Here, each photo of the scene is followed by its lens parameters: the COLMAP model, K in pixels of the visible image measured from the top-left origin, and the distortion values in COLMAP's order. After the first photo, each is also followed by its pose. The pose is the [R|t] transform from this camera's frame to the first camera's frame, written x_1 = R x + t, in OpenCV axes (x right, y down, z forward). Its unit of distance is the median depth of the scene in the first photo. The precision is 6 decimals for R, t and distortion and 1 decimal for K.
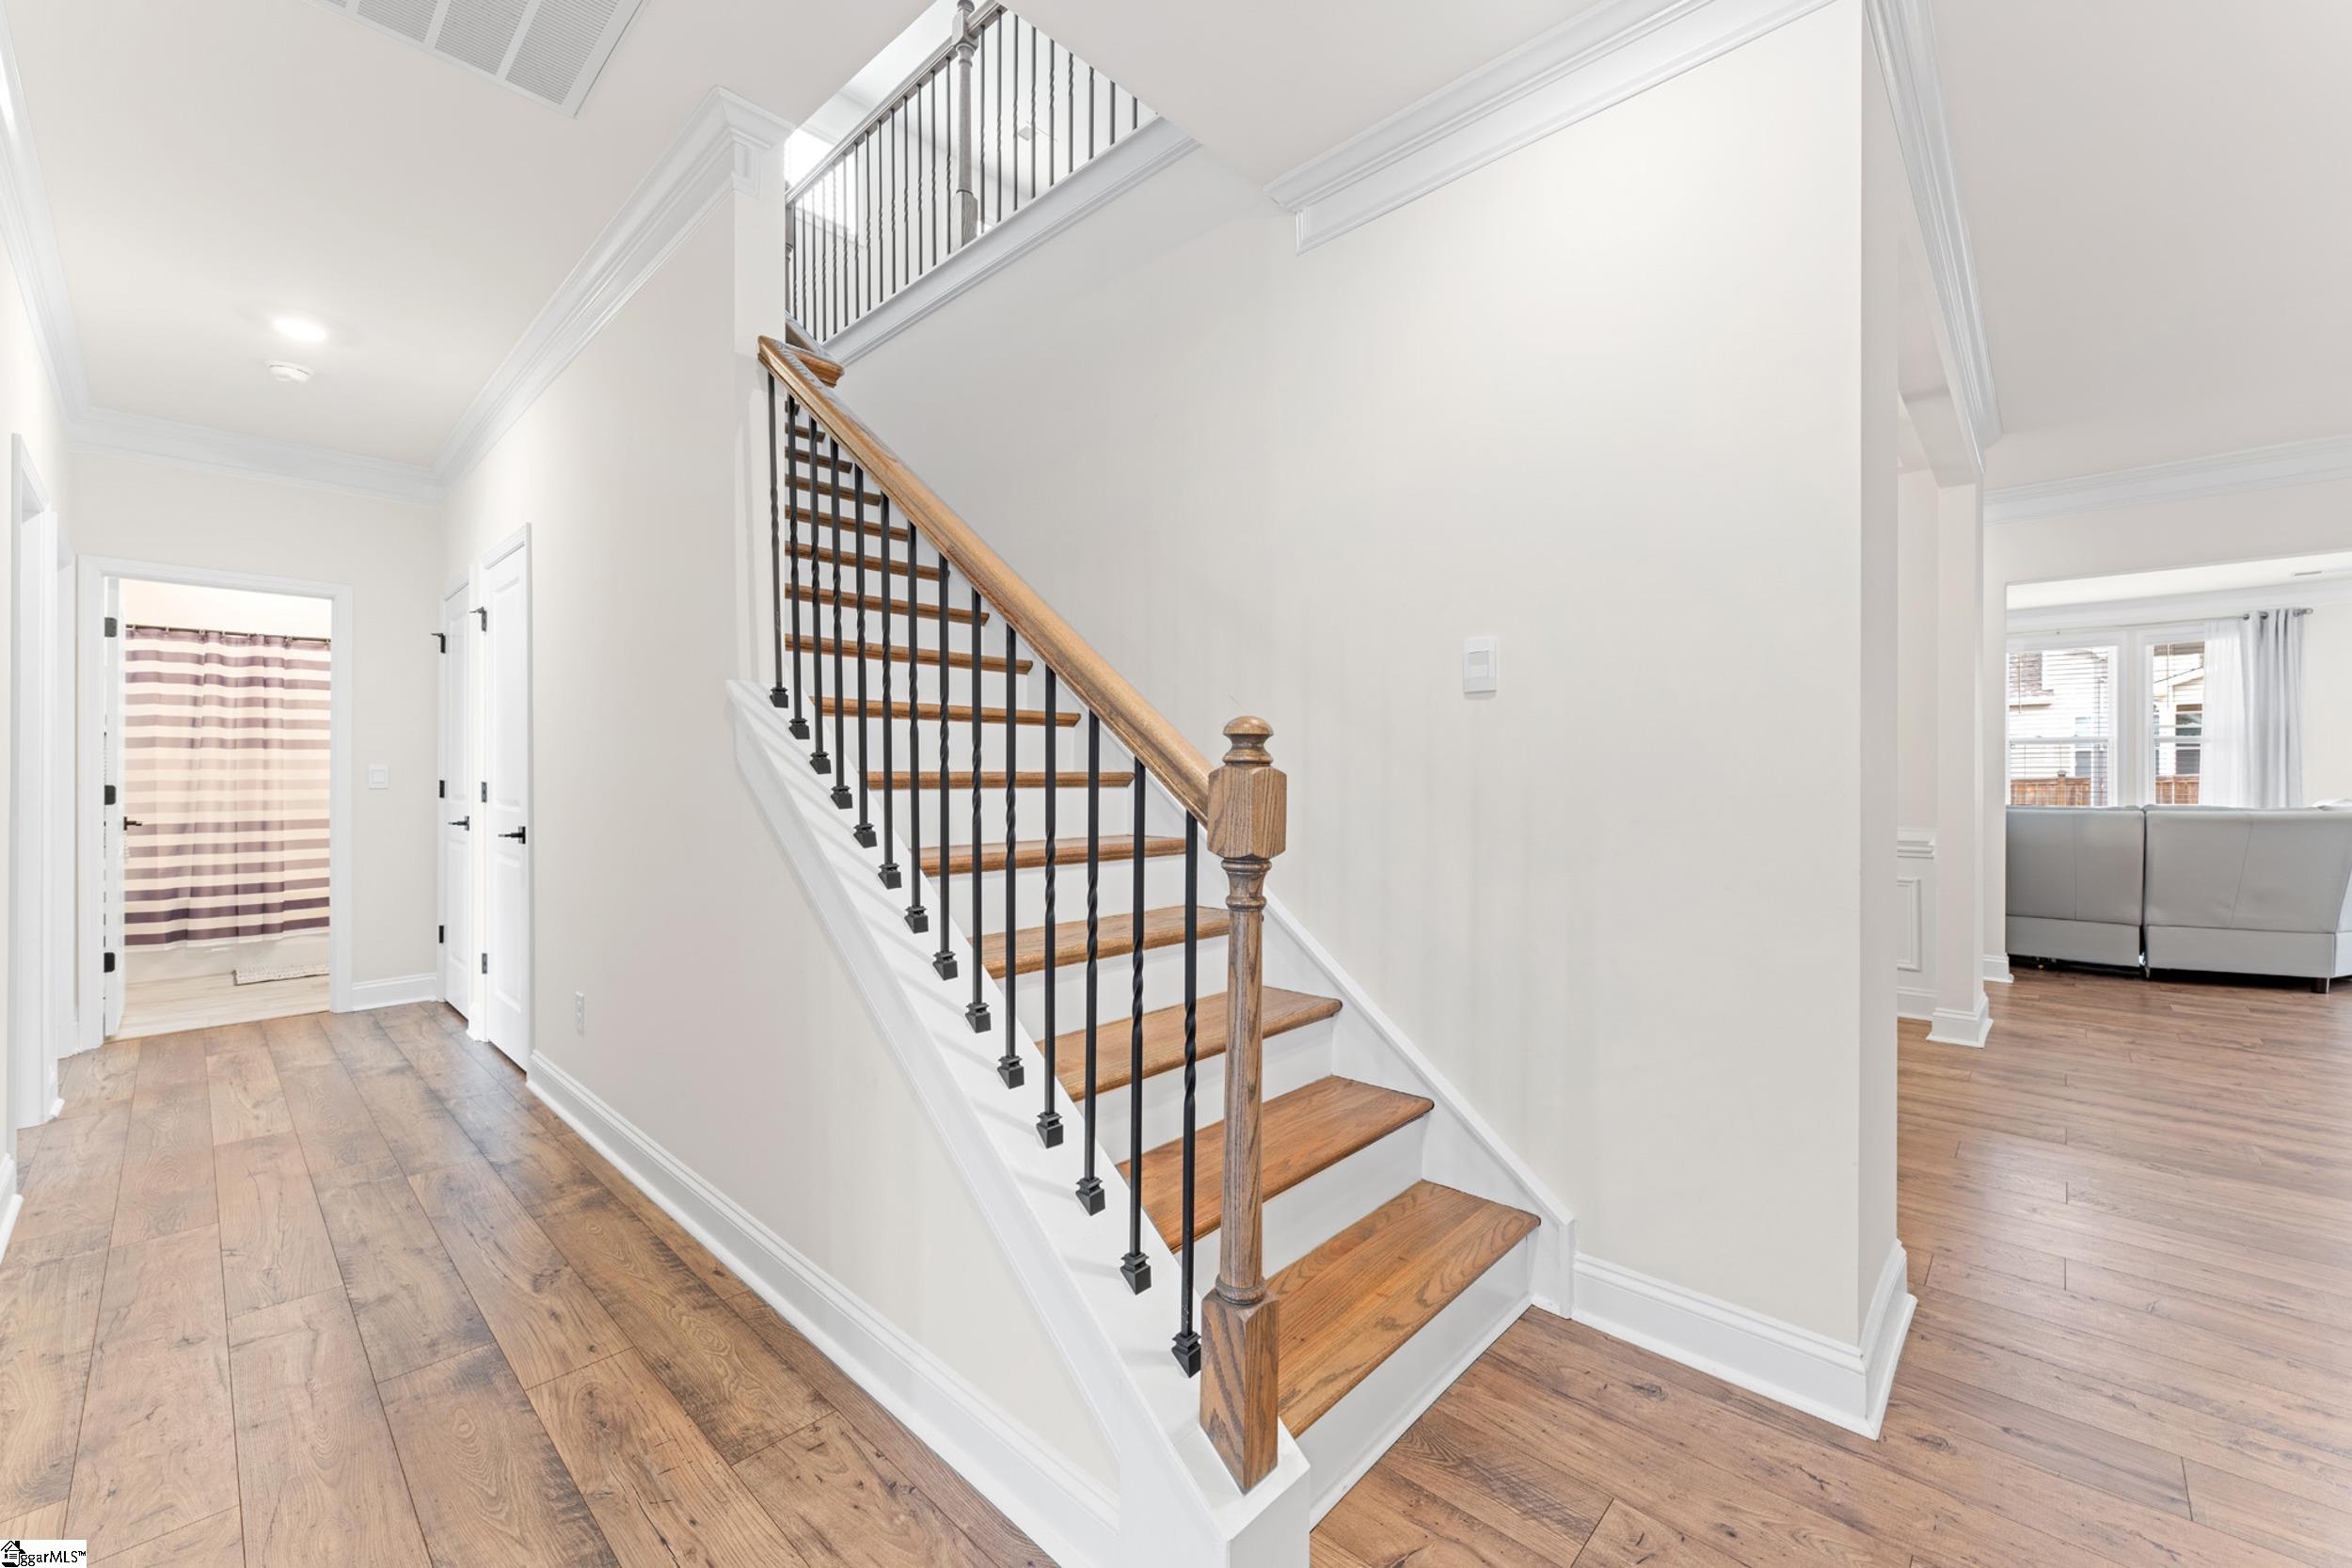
lens RADIAL K [[933.9, 0, 1176.0], [0, 933.9, 784.0], [0, 0, 1]] dist [0.000064, 0.000151]
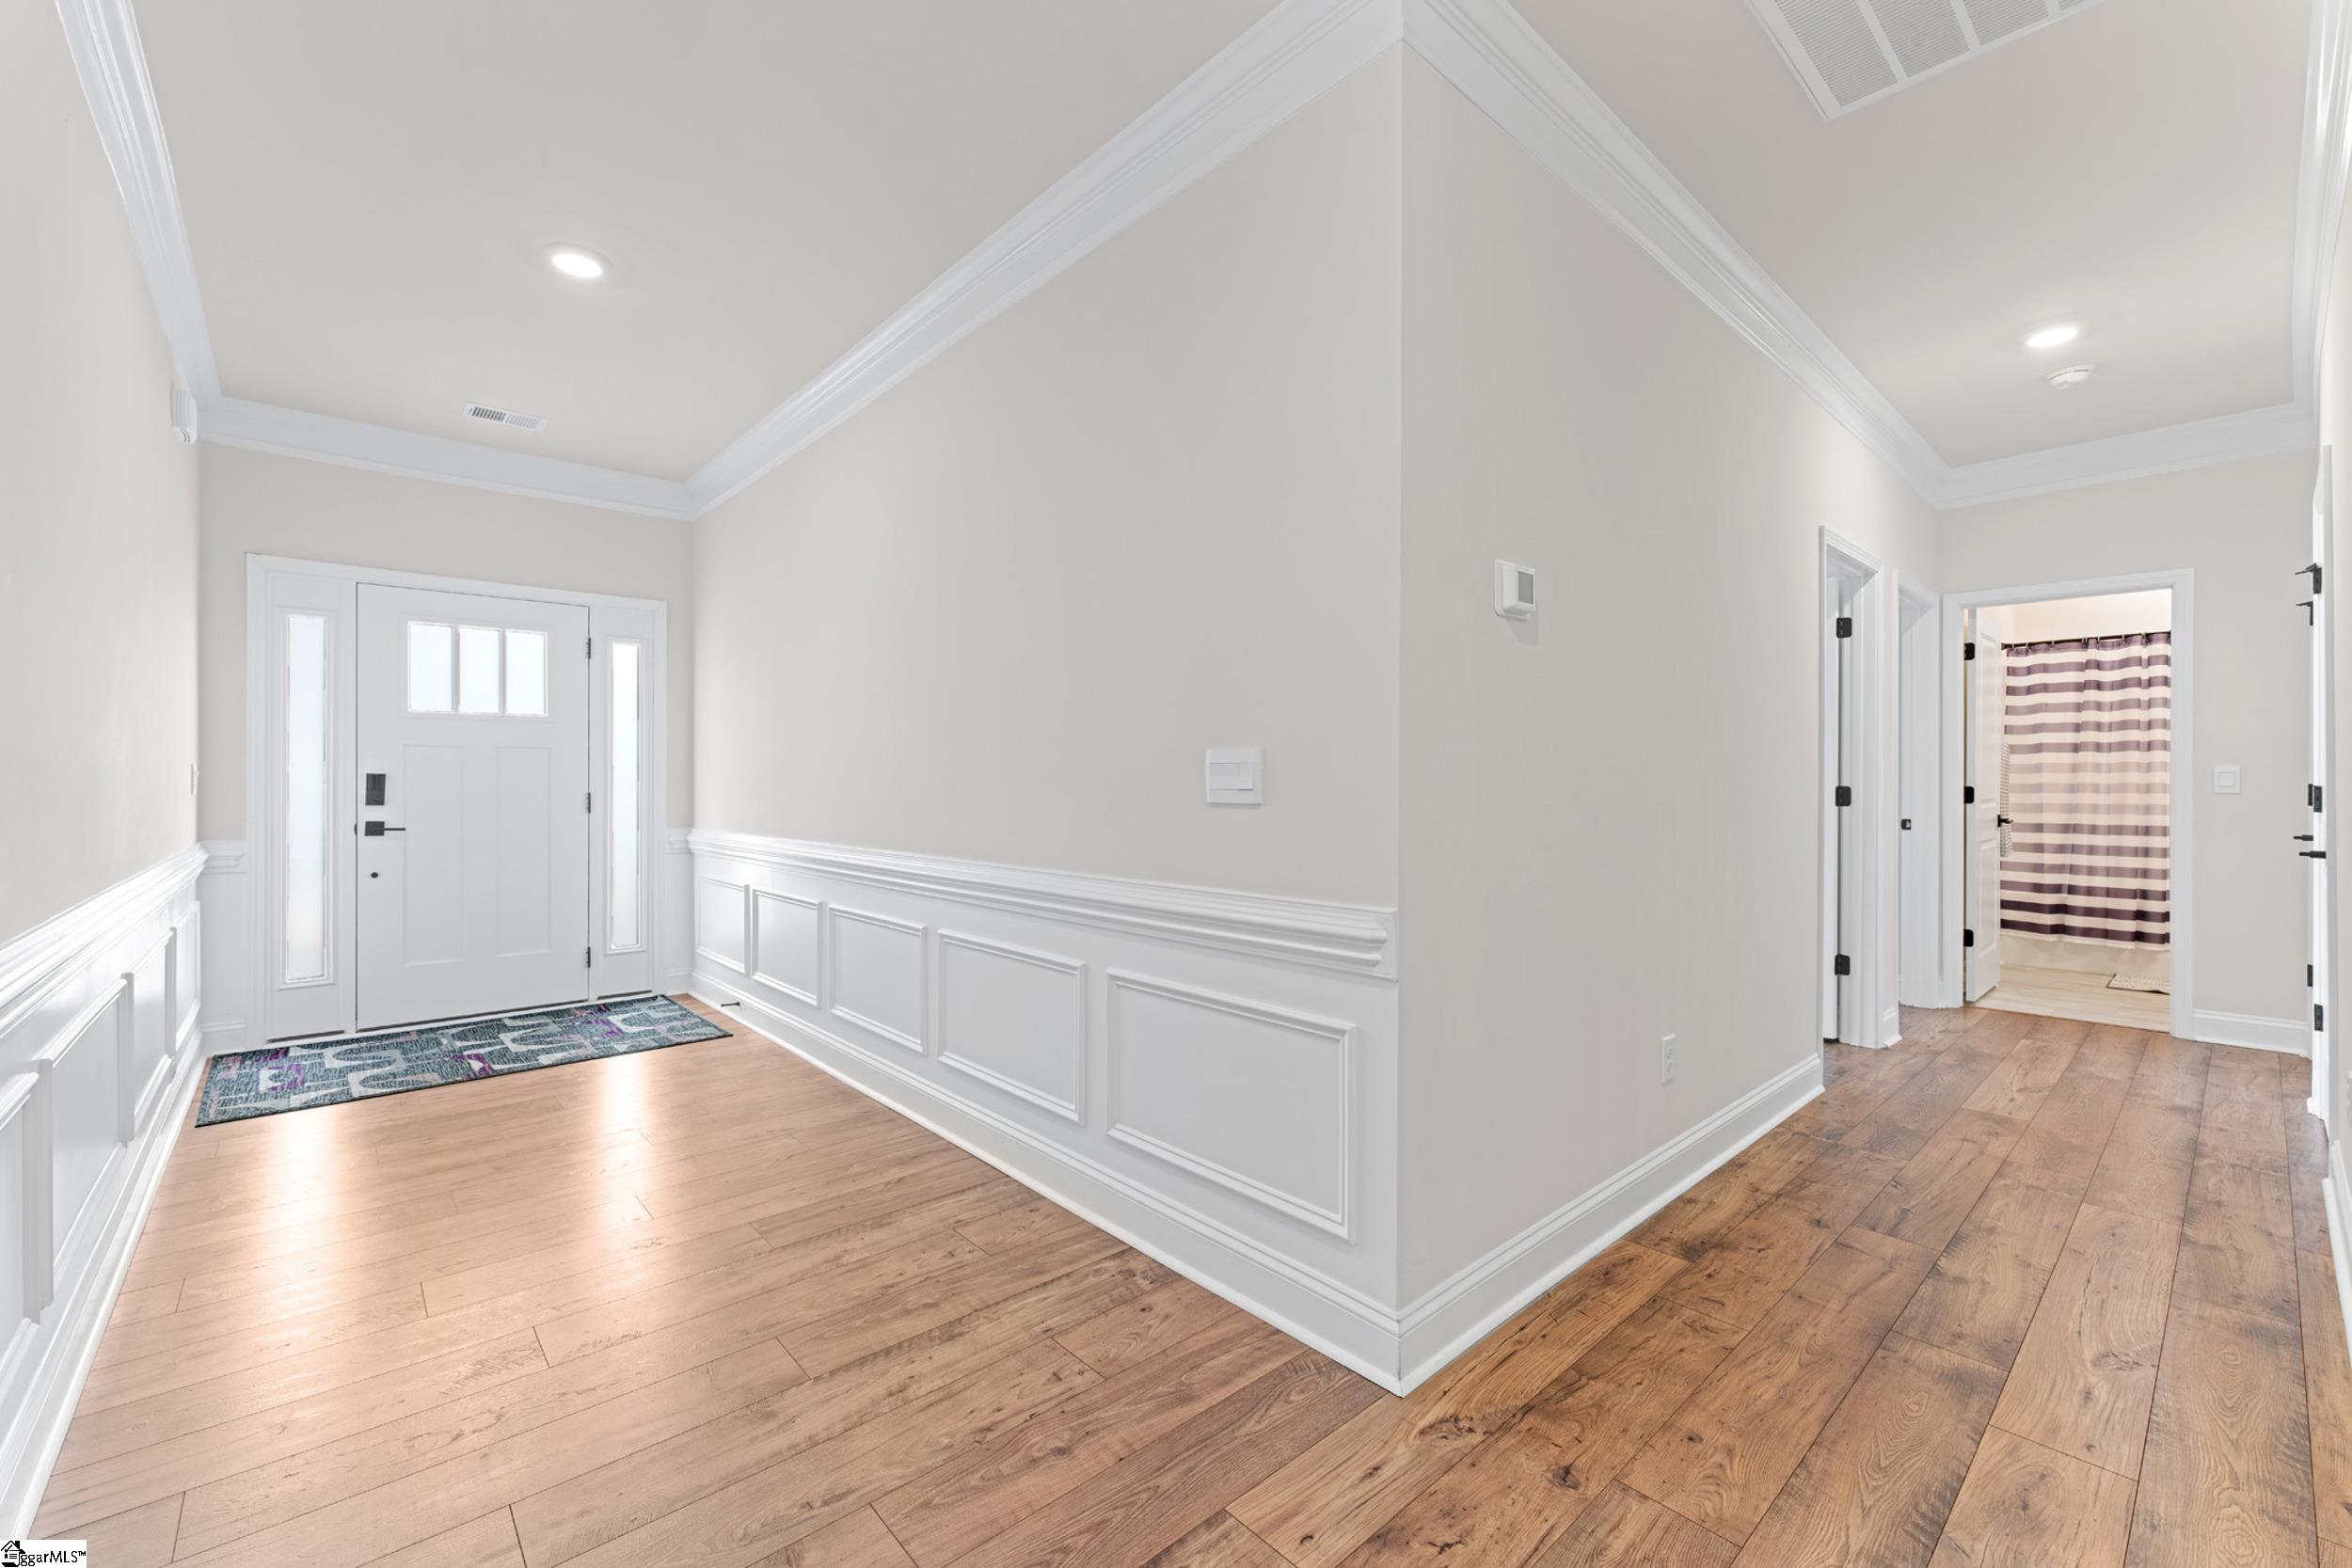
lens RADIAL K [[973.6, 0, 1176.0], [0, 973.6, 784.0], [0, 0, 1]] dist [0.001020, -0.000426]
pose [[-0.083743, 0.005547, -0.996472, 0.157183], [-0.011453, 0.999913, 0.006529, 0.001733], [0.996422, 0.011959, -0.083672, 0.113910]]
